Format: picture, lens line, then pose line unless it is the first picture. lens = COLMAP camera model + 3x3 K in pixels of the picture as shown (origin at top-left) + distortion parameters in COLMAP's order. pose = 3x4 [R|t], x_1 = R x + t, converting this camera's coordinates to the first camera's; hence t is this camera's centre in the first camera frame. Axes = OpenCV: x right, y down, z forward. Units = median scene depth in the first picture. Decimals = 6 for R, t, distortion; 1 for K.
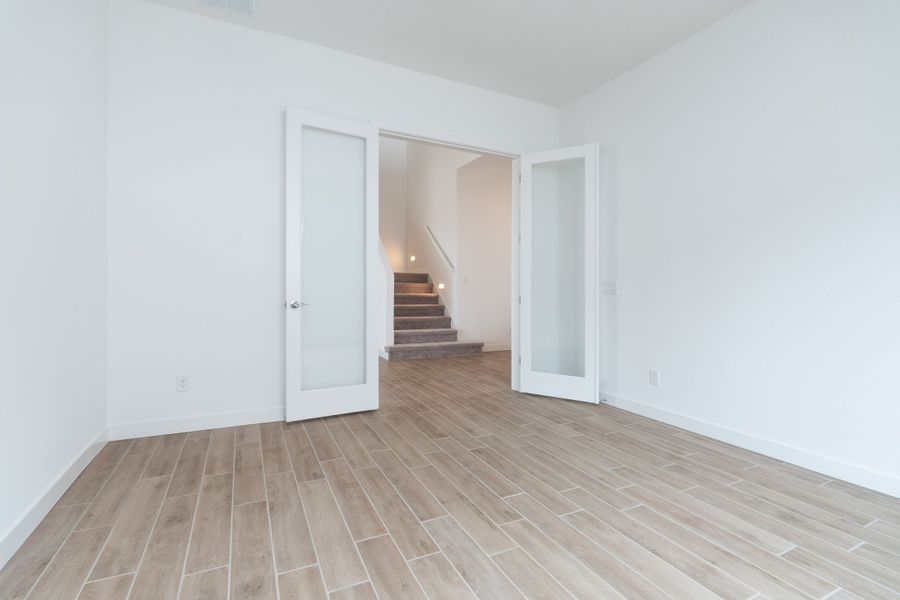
lens RADIAL K [[391.7, 0, 450.0], [0, 391.7, 300.0], [0, 0, 1]] dist [-0.000313, -0.000052]
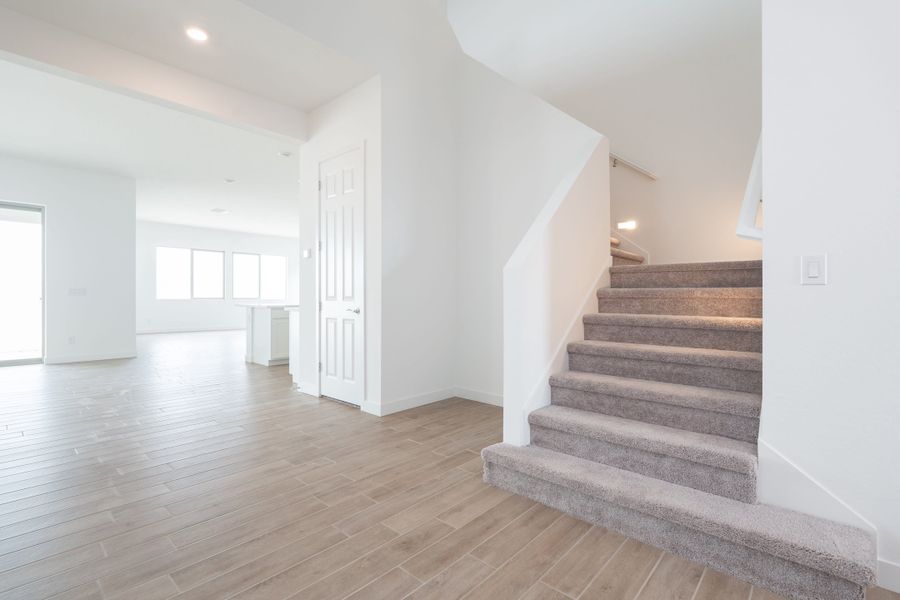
lens RADIAL K [[391.7, 0, 450.0], [0, 391.7, 300.0], [0, 0, 1]] dist [-0.000313, -0.000052]
pose [[0.317183, -0.007107, -0.948338, 0.182306], [-0.025588, 0.999544, -0.016049, -0.020437], [0.948019, 0.029356, 0.316856, 0.682322]]
